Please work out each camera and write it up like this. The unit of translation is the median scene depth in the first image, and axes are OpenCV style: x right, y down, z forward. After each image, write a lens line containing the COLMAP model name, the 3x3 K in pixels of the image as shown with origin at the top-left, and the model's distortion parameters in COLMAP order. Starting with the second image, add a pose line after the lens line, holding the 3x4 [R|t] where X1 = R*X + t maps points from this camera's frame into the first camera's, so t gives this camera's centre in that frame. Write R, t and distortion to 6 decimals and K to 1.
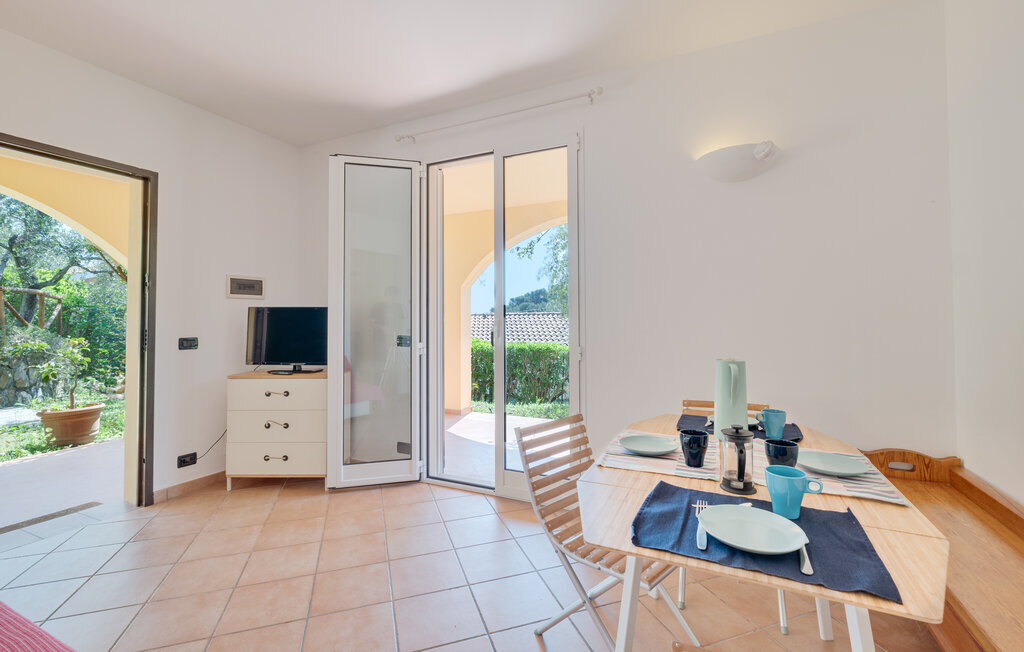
lens RADIAL K [[451.1, 0, 515.4], [0, 451.1, 311.4], [0, 0, 1]] dist [0.000116, -0.000222]
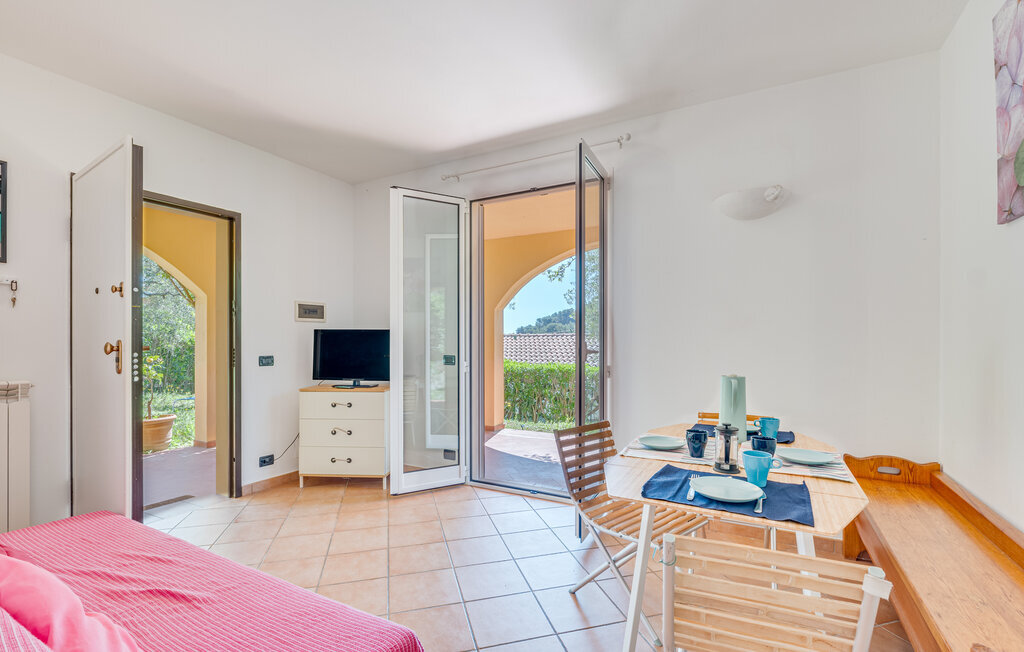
lens RADIAL K [[462.5, 0, 510.1], [0, 462.5, 343.5], [0, 0, 1]] dist [0.001356, 0.000206]
pose [[0.997587, 0.004536, -0.069282, -0.019577], [-0.002819, 0.999687, 0.024861, -0.005205], [0.069373, -0.024605, 0.997287, -0.155279]]
